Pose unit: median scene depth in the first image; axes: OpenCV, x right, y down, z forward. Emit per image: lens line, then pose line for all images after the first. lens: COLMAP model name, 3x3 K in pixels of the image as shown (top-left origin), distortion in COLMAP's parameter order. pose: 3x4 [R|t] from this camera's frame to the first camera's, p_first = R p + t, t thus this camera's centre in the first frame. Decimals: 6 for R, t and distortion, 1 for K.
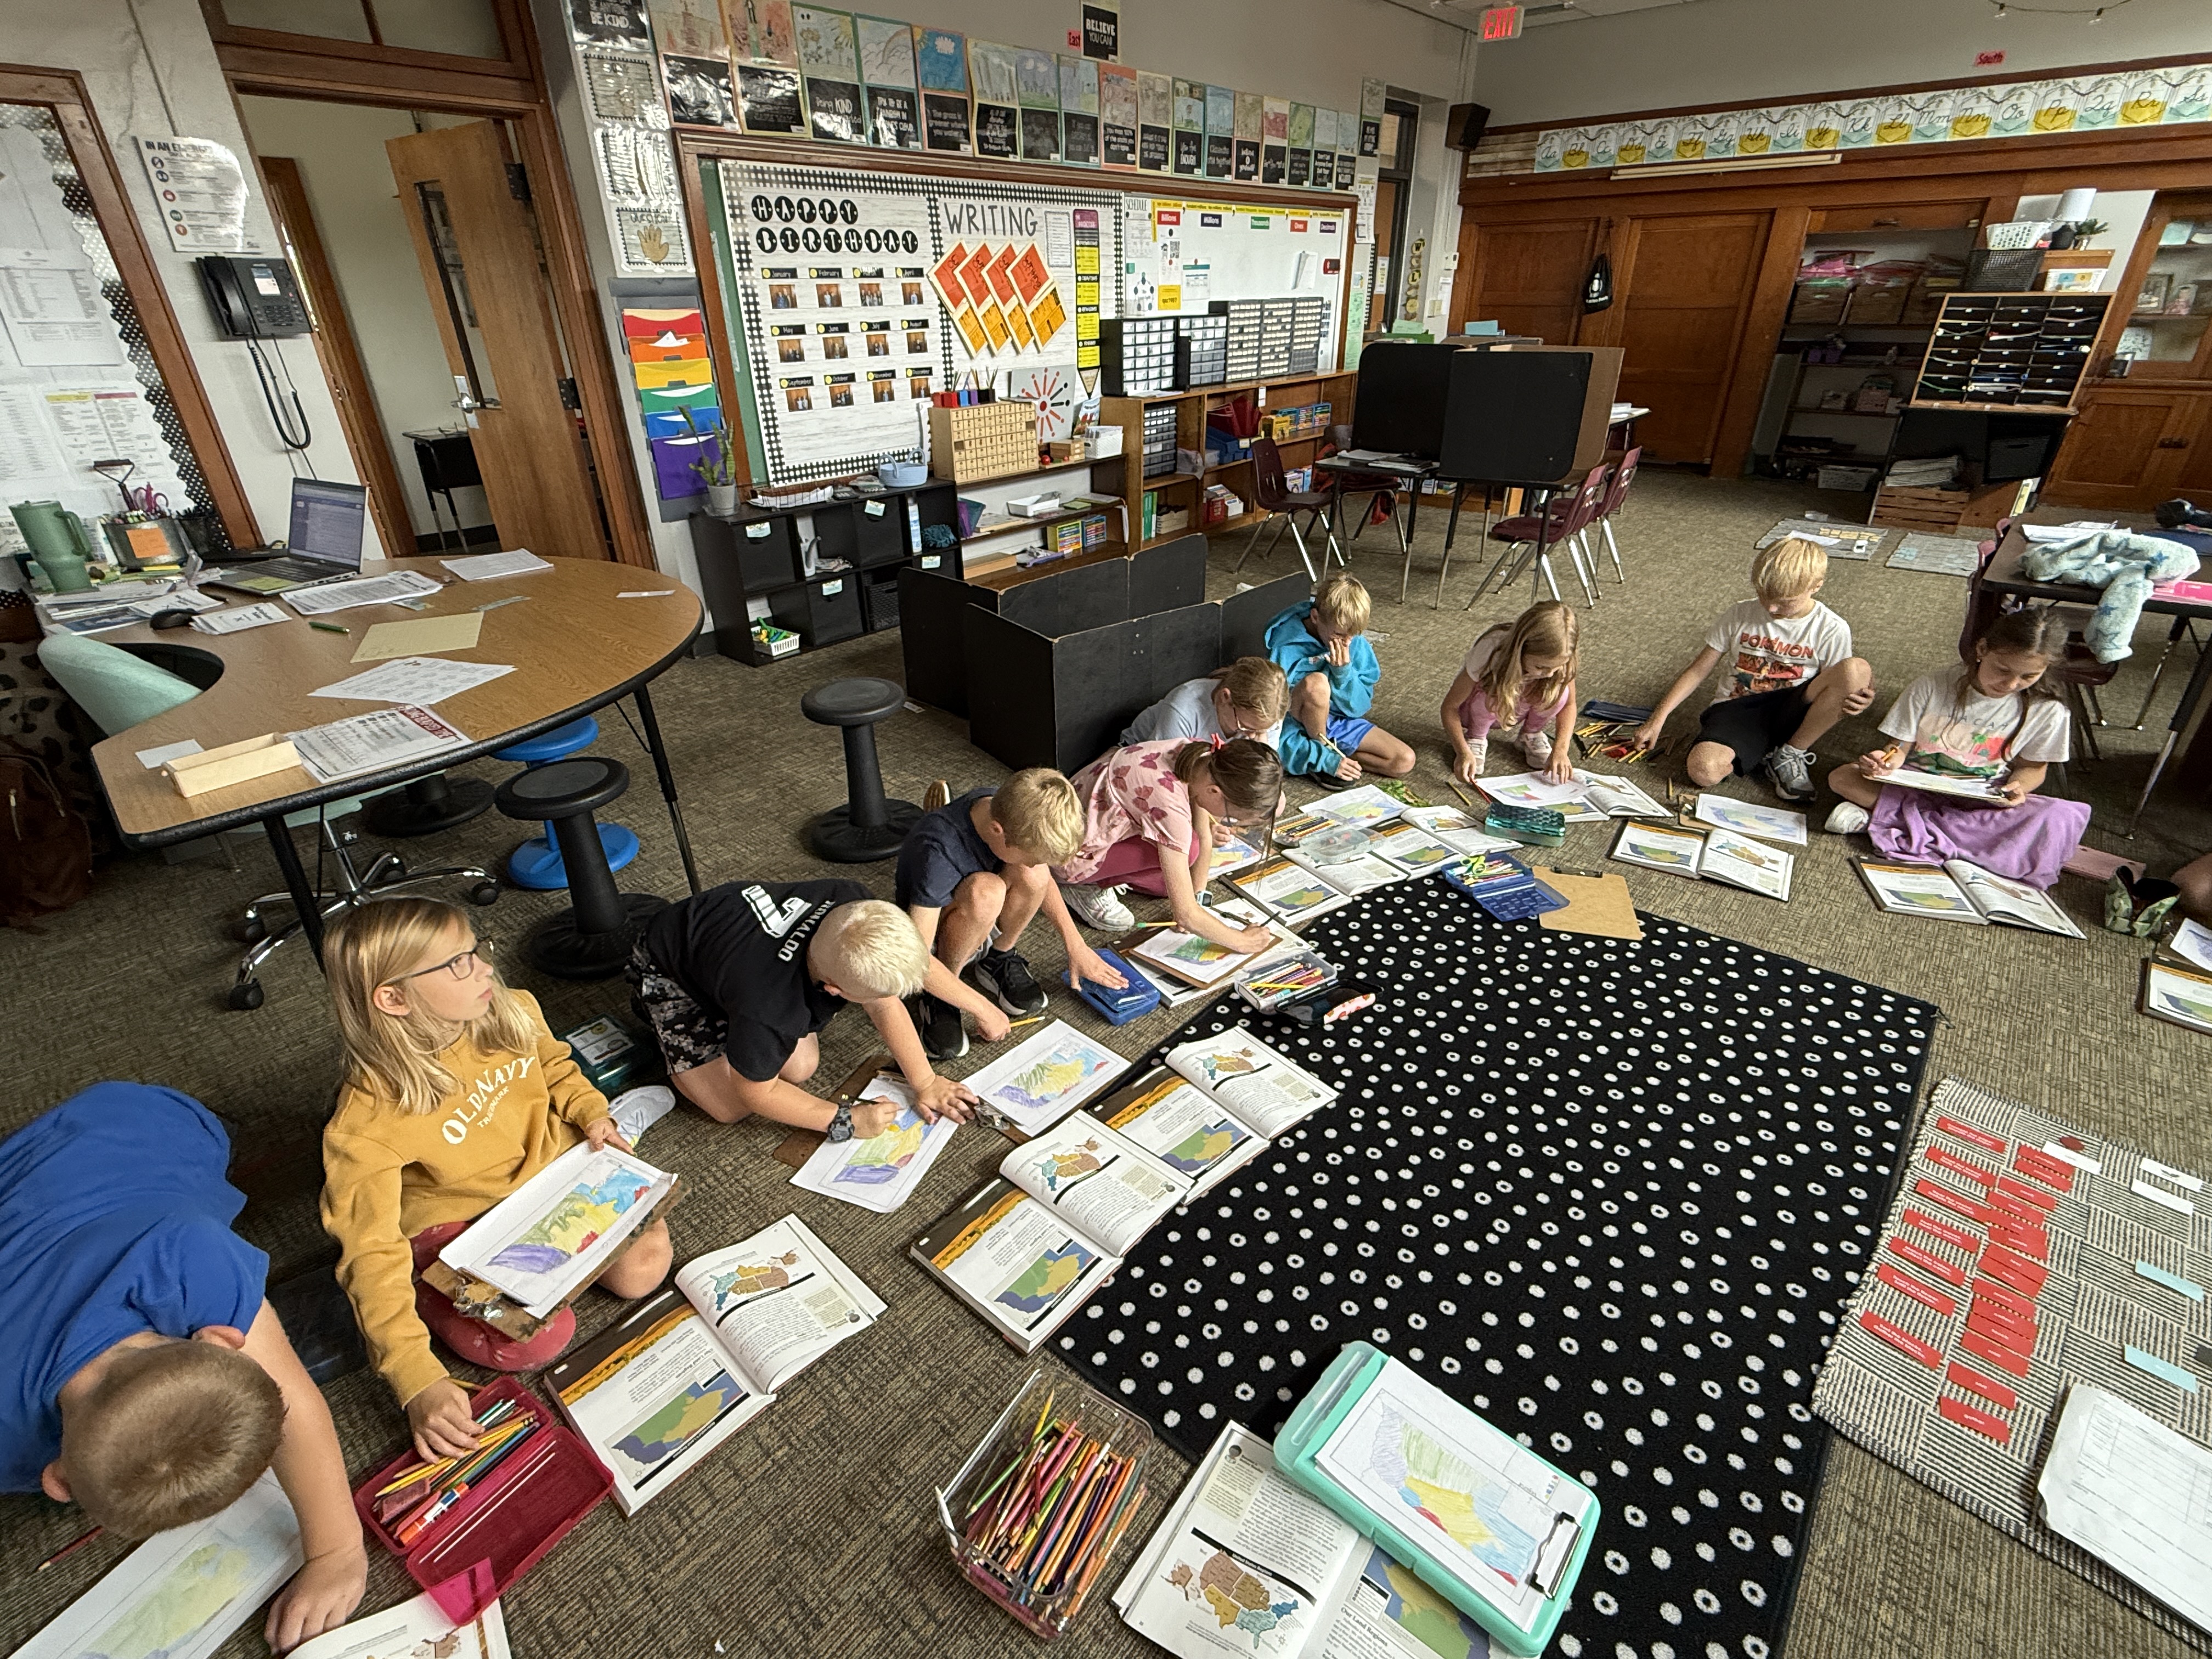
lens RADIAL K [[1010.6, 0, 1107.3], [0, 1010.6, 819.9], [0, 0, 1]] dist [0.000824, -0.000449]
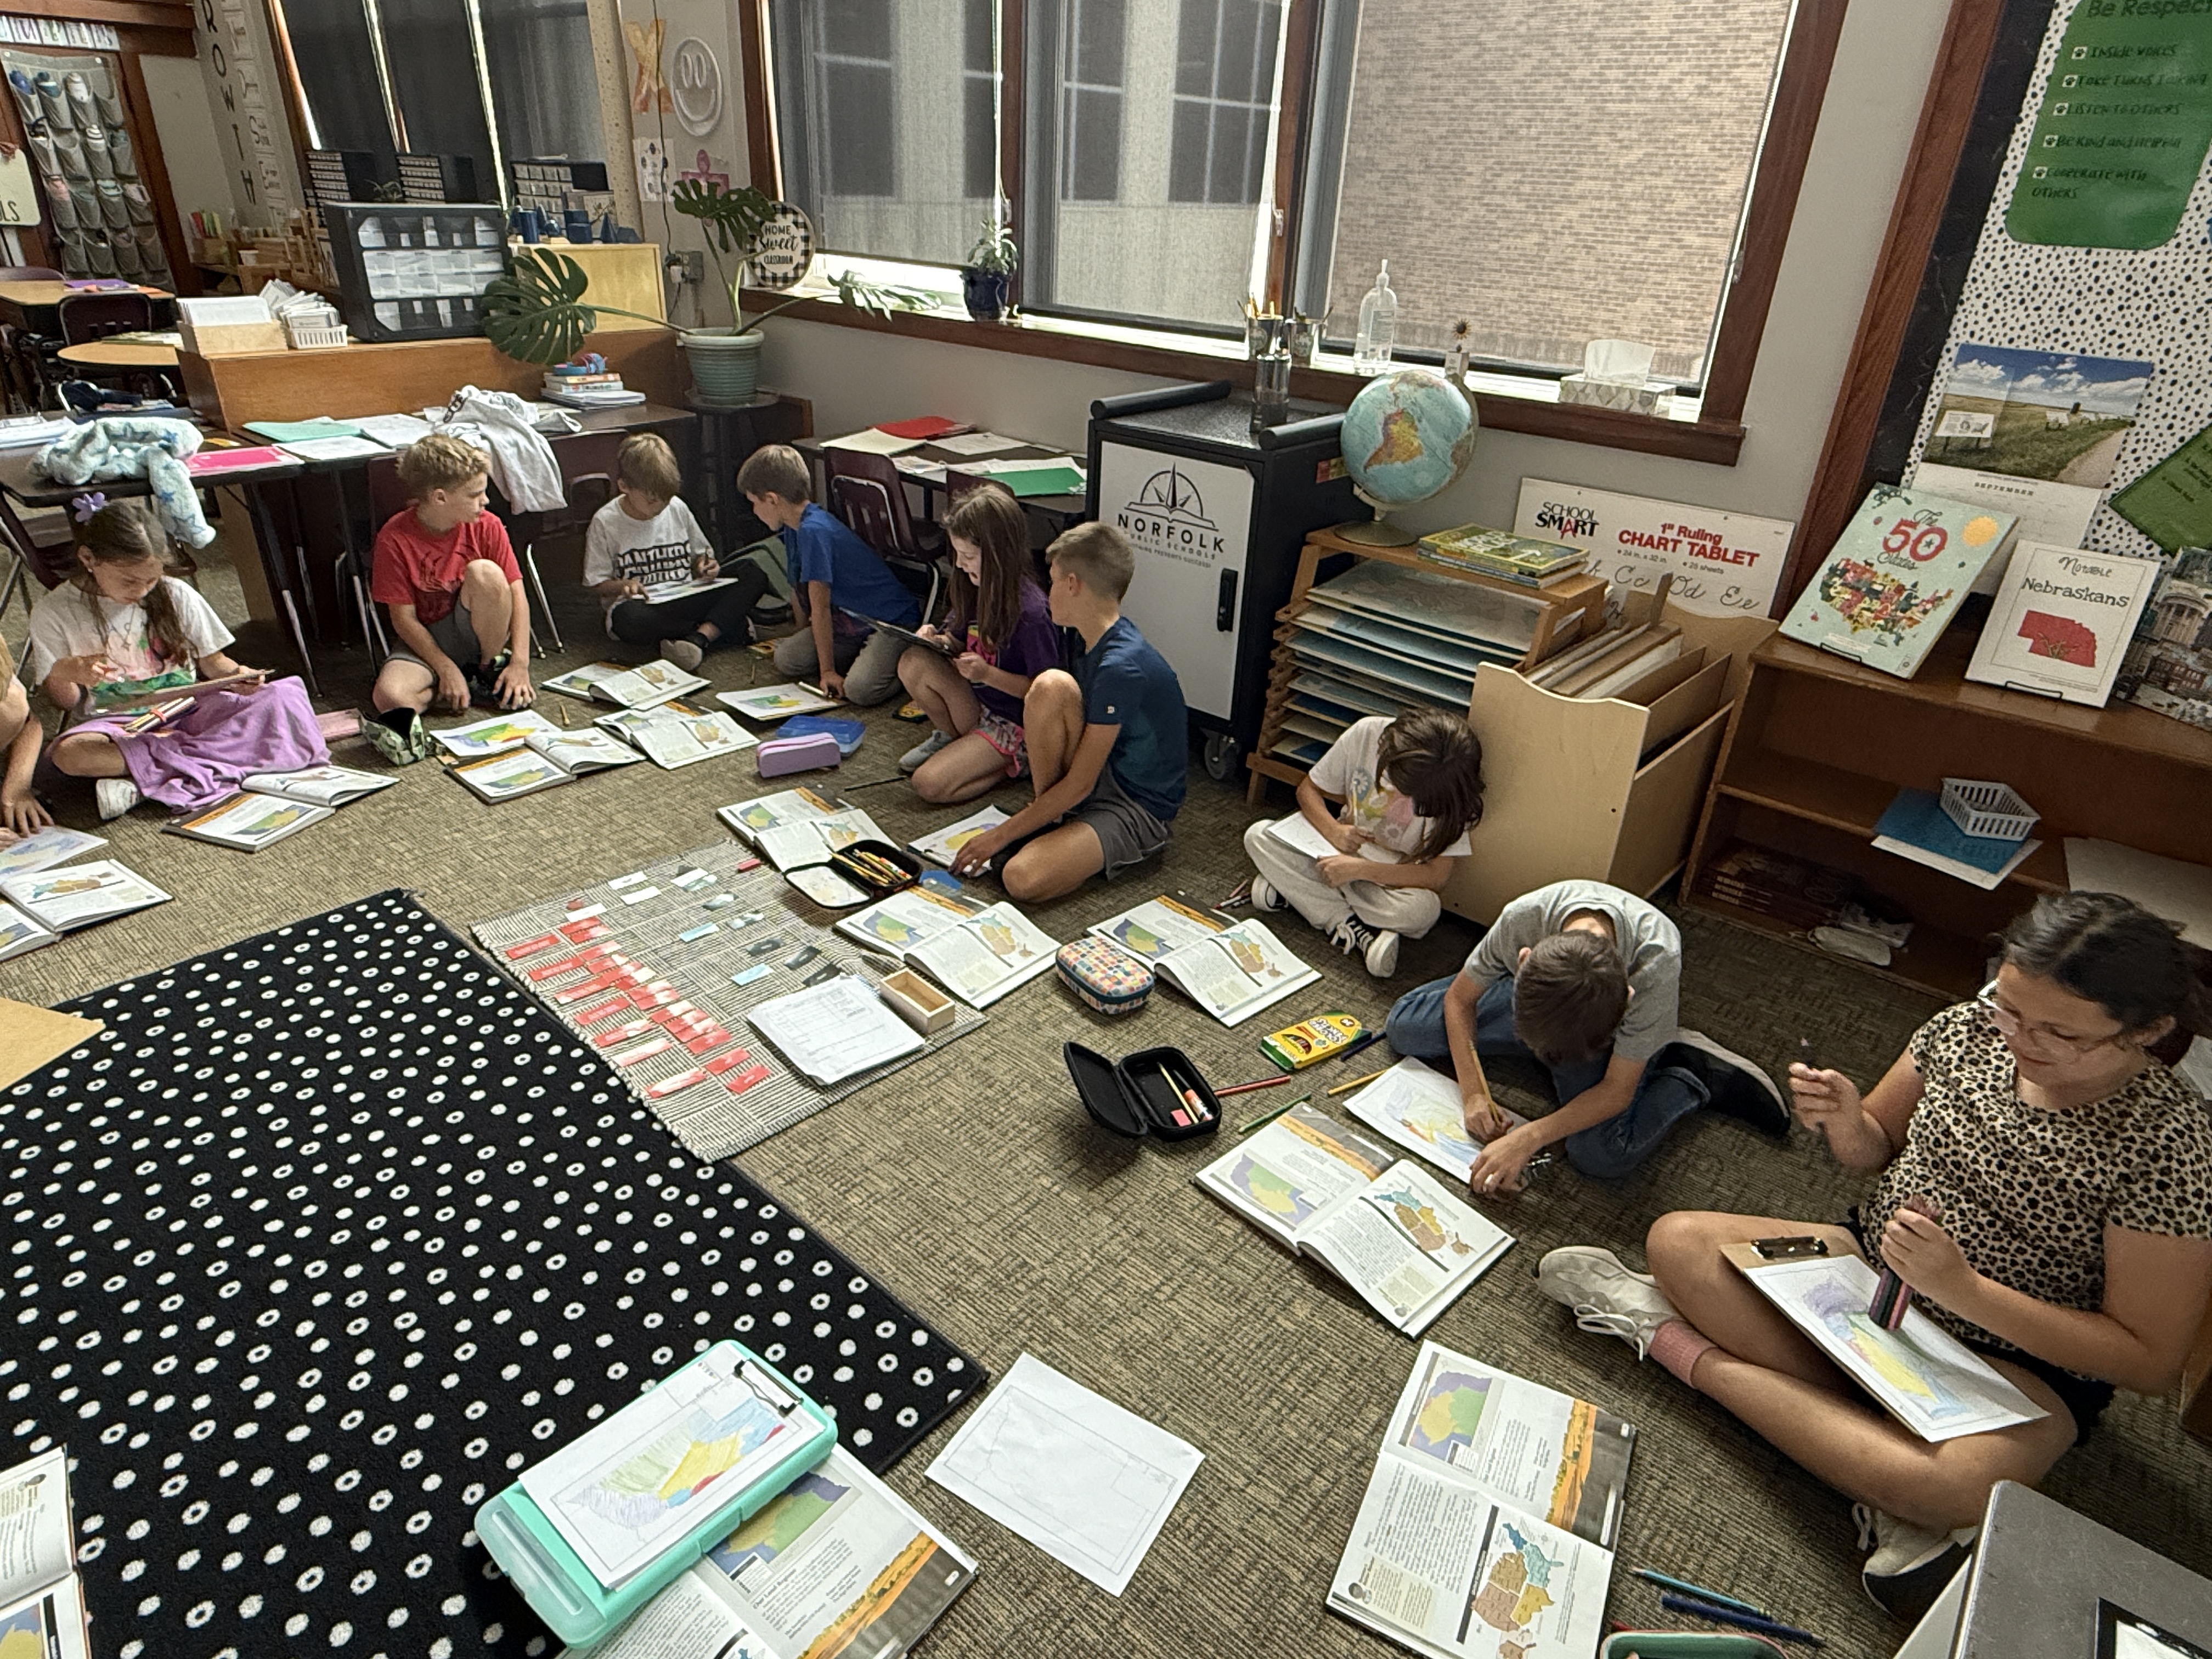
lens RADIAL K [[1290.5, 0, 1108.1], [0, 1290.5, 833.0], [0, 0, 1]] dist [-0.005112, -0.000339]
pose [[-0.011680, -0.438091, 0.898855, -0.358433], [0.429321, 0.809648, 0.400191, -0.078450], [-0.903076, 0.390571, 0.178625, 0.164308]]
